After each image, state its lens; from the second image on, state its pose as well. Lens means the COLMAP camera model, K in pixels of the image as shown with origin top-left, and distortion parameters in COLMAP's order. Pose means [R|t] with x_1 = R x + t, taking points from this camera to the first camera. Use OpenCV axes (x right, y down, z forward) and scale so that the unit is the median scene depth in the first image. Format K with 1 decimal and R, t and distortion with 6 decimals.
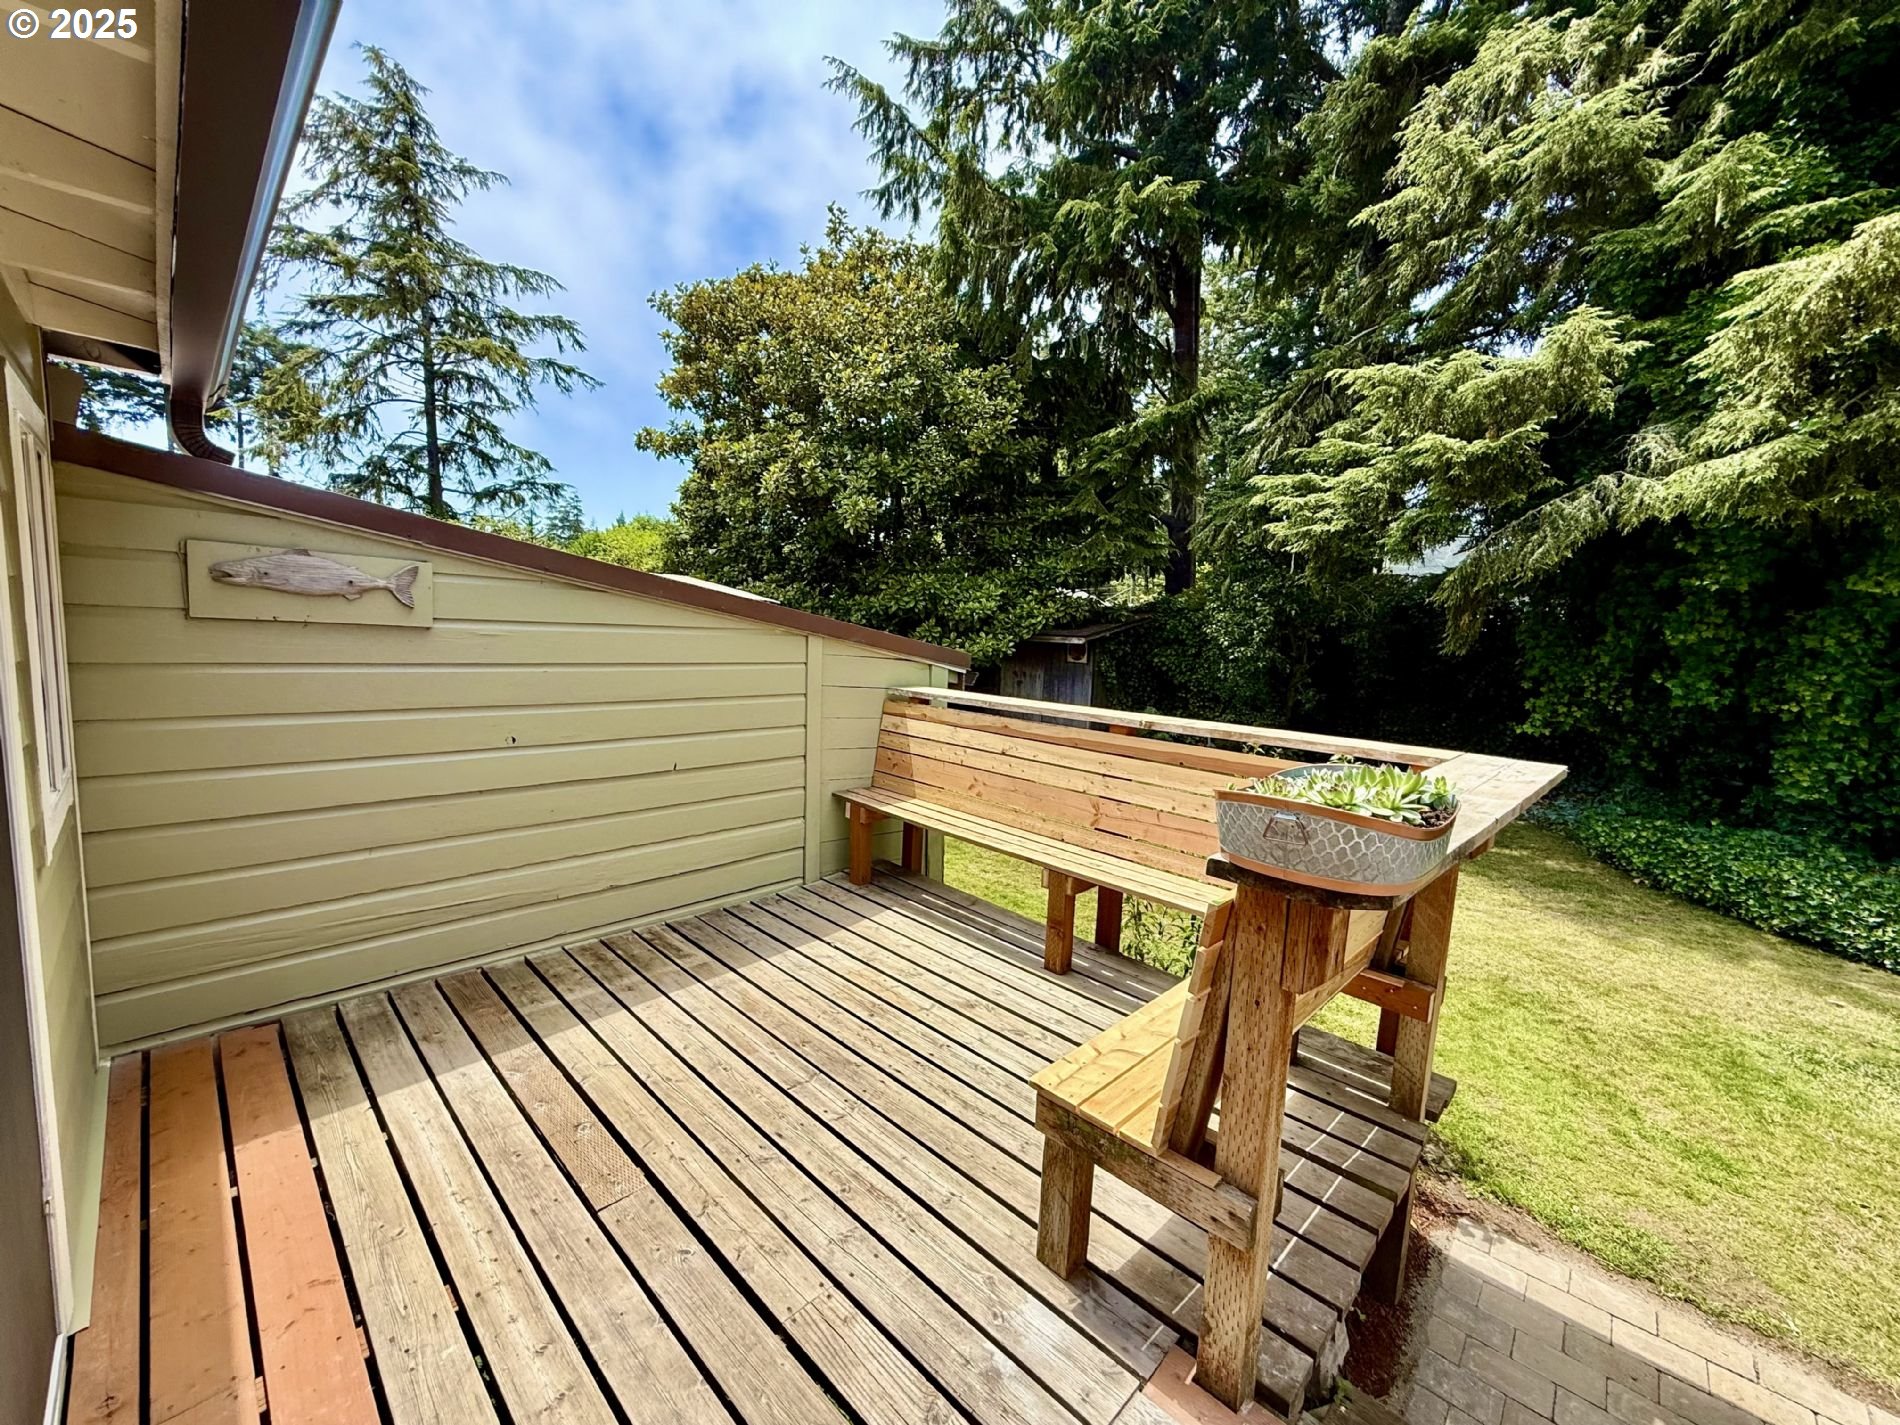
lens RADIAL K [[753.3, 0, 948.2], [0, 753.3, 715.0], [0, 0, 1]] dist [0.001858, -0.001458]
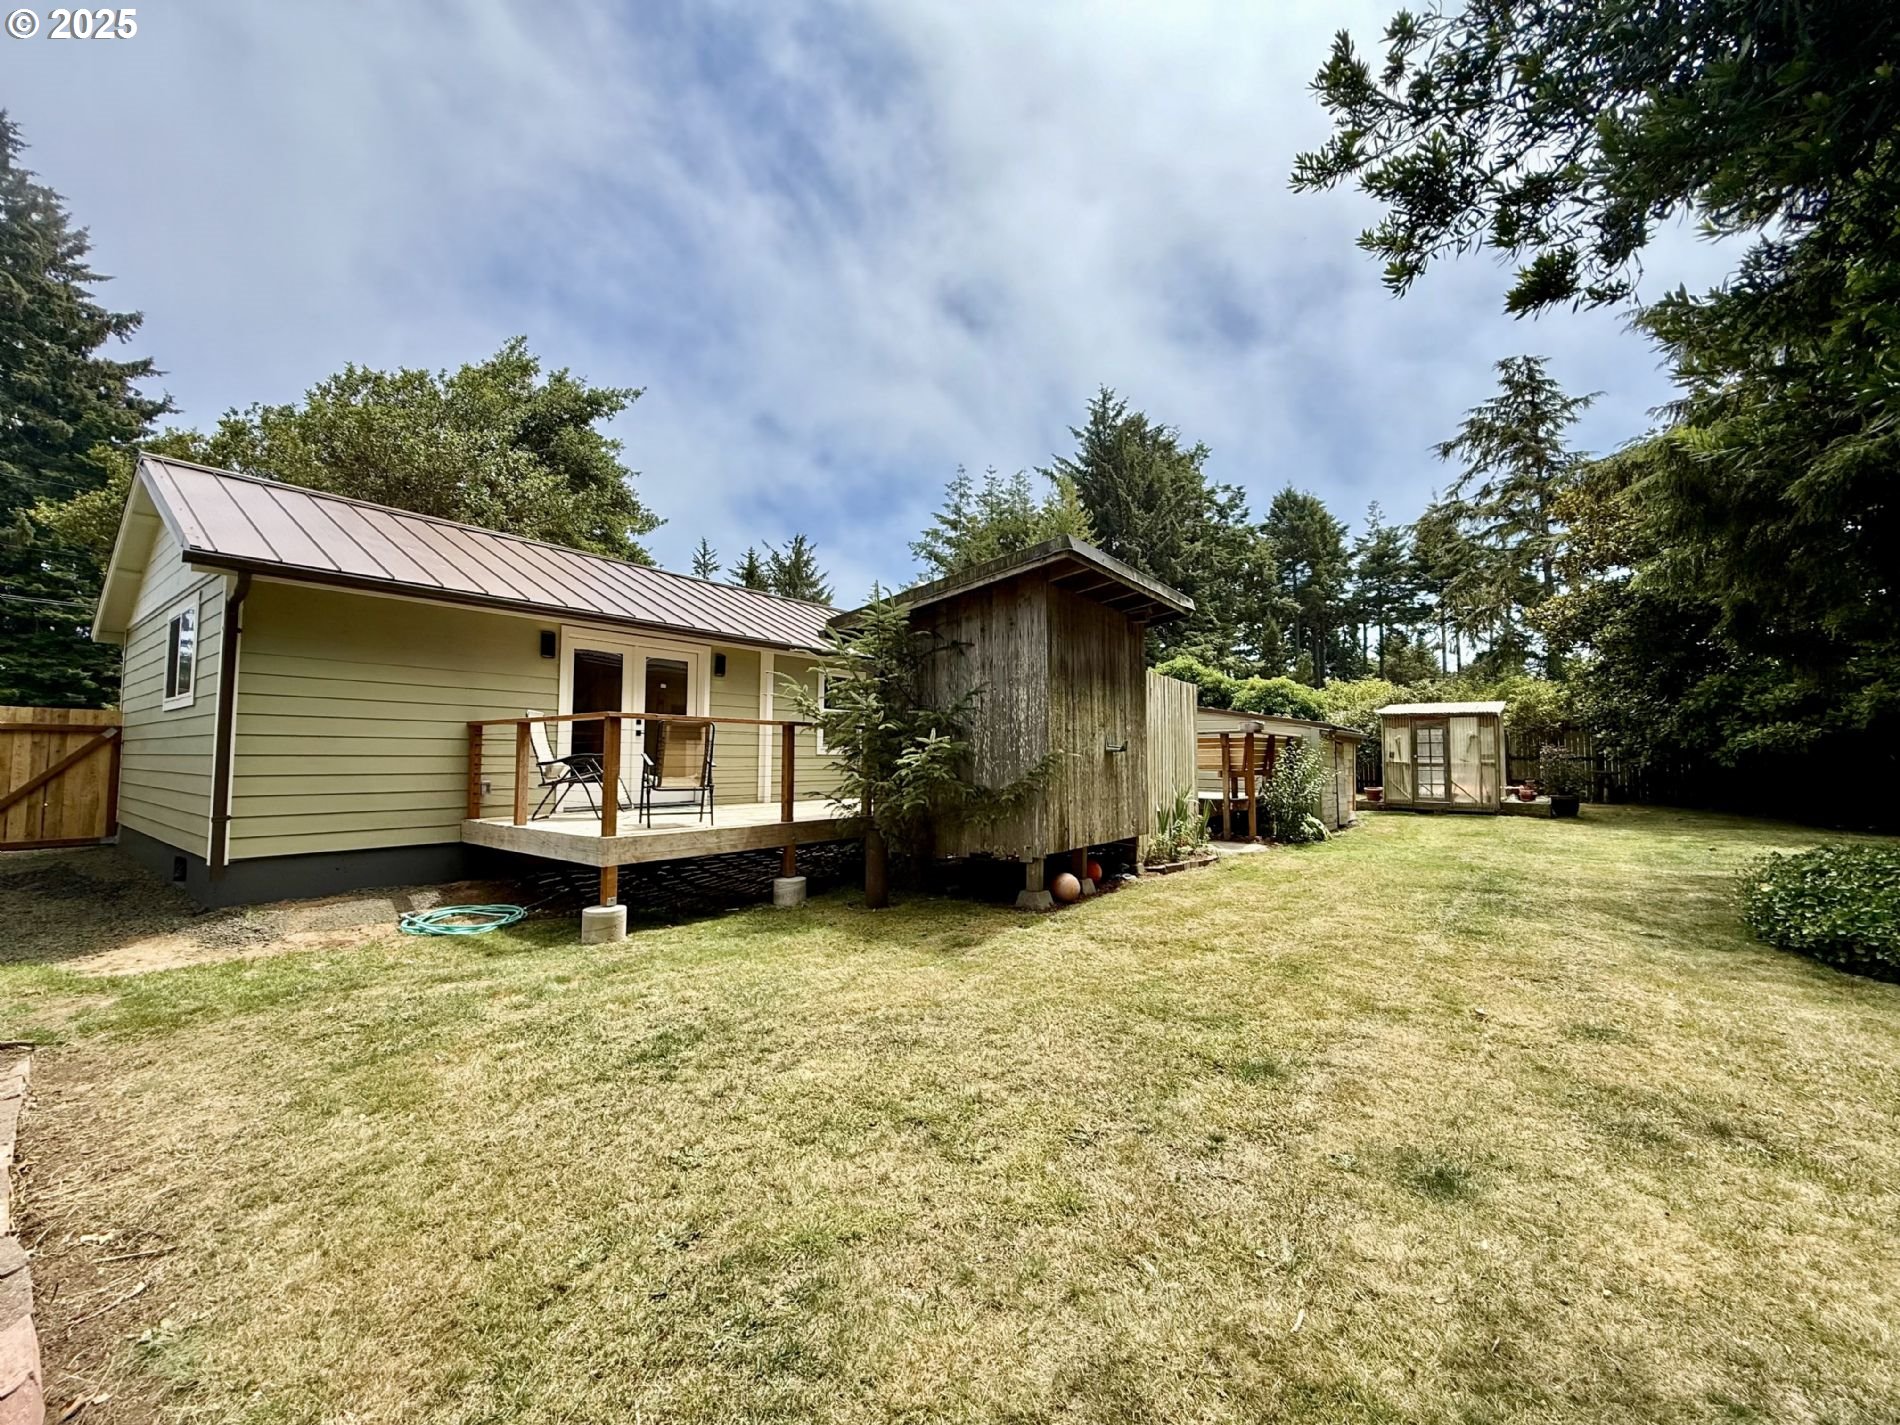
lens RADIAL K [[753.3, 0, 949.0], [0, 753.3, 713.6], [0, 0, 1]] dist [0.001858, -0.001458]
pose [[0.125898, -0.097927, -0.987198, 0.446413], [-0.110288, 0.987566, -0.112029, 0.056196], [0.985894, 0.122980, 0.113532, -0.120350]]
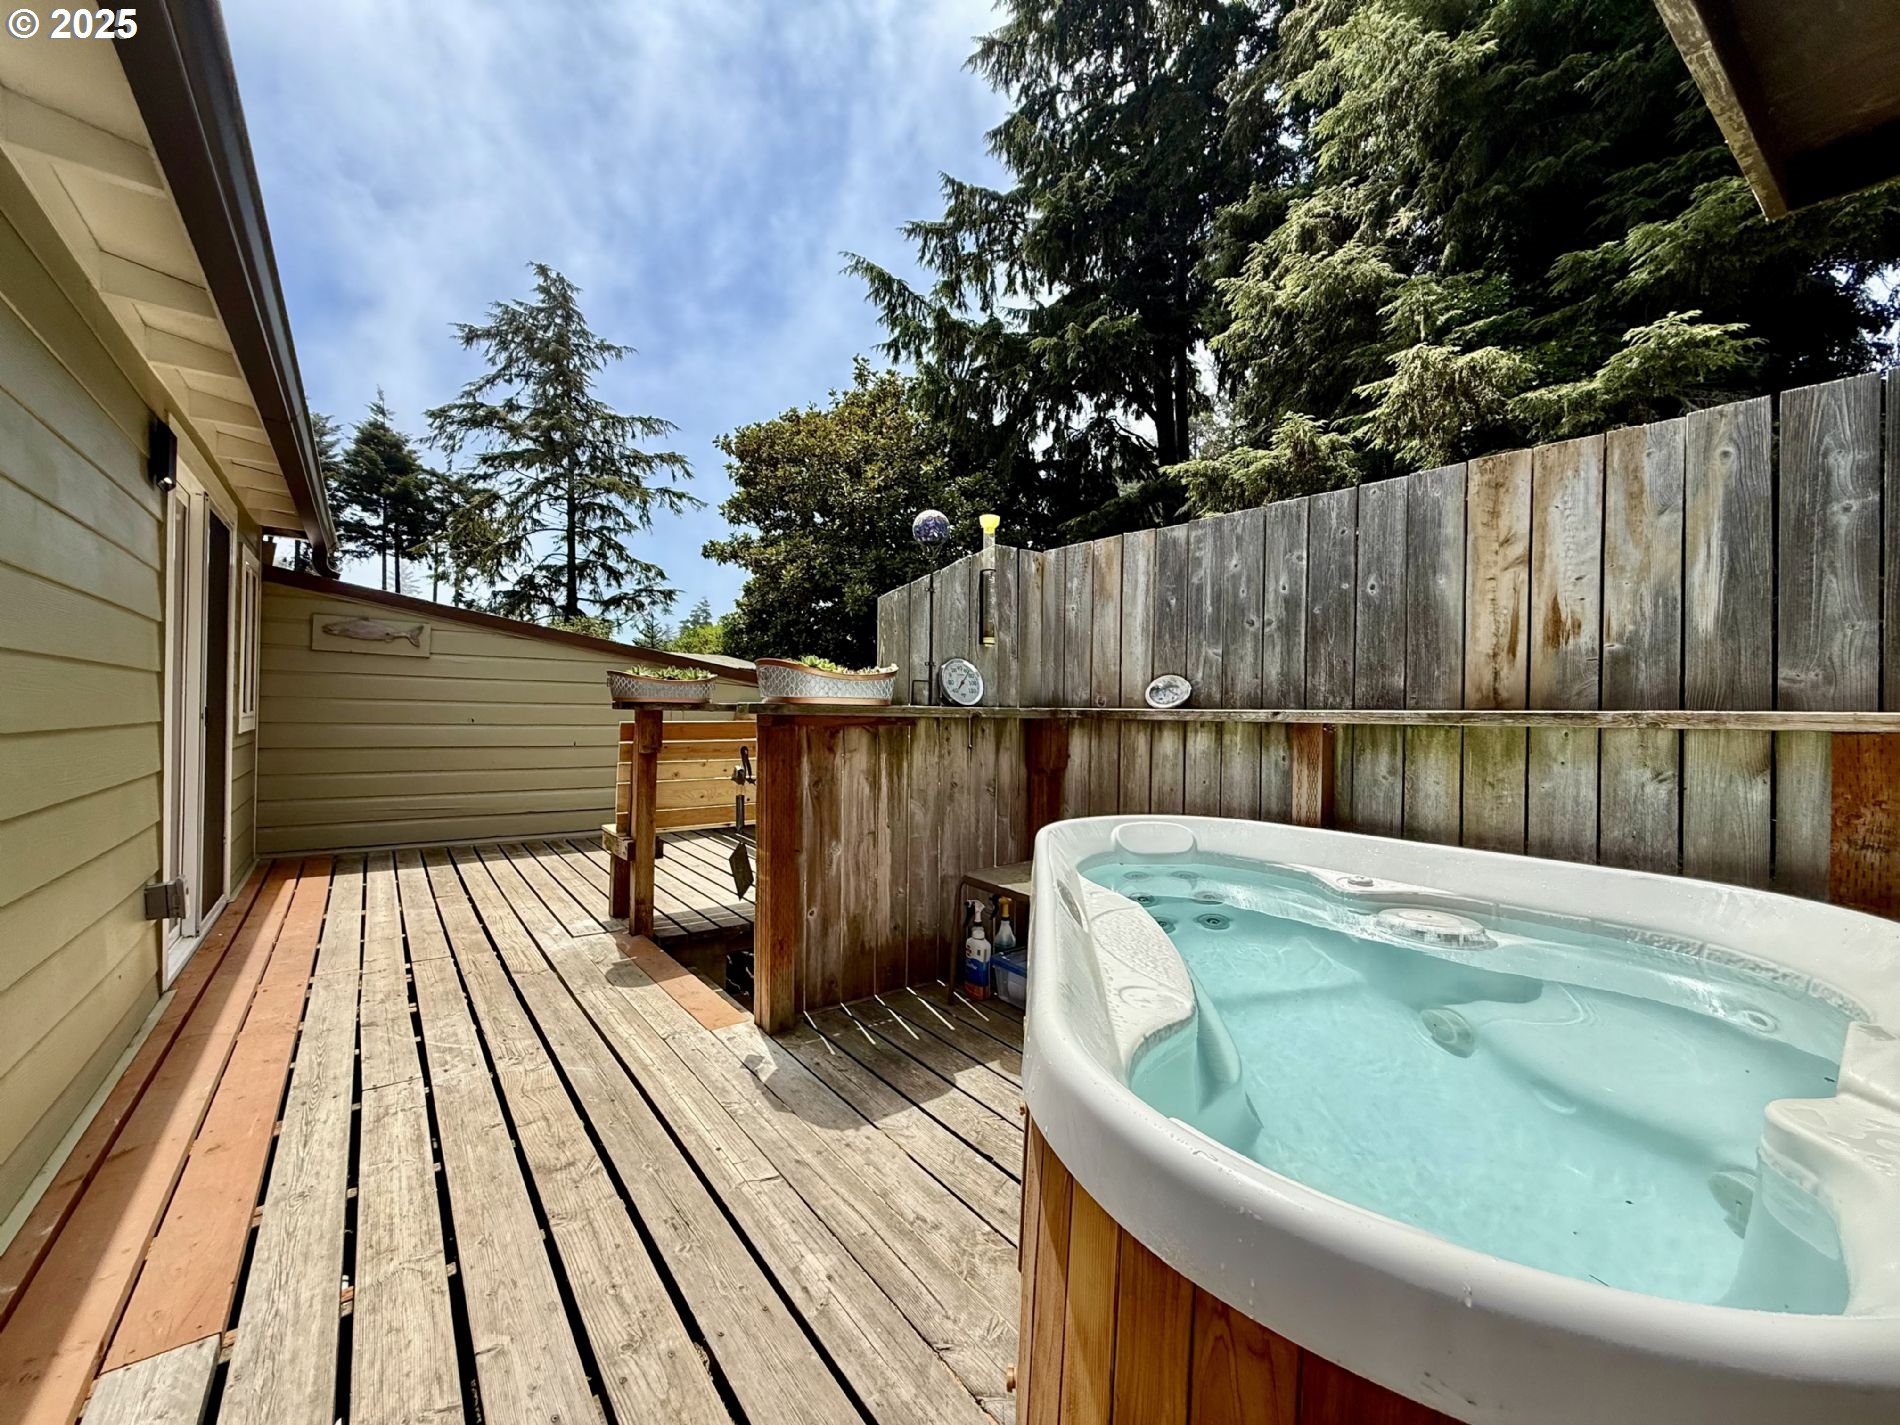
lens RADIAL K [[753.3, 0, 953.8], [0, 753.3, 714.9], [0, 0, 1]] dist [0.001858, -0.001458]
pose [[0.989043, -0.027304, -0.145079, 0.092605], [0.010670, 0.993398, -0.114219, 0.026821], [0.147239, 0.111419, 0.982805, -0.068335]]
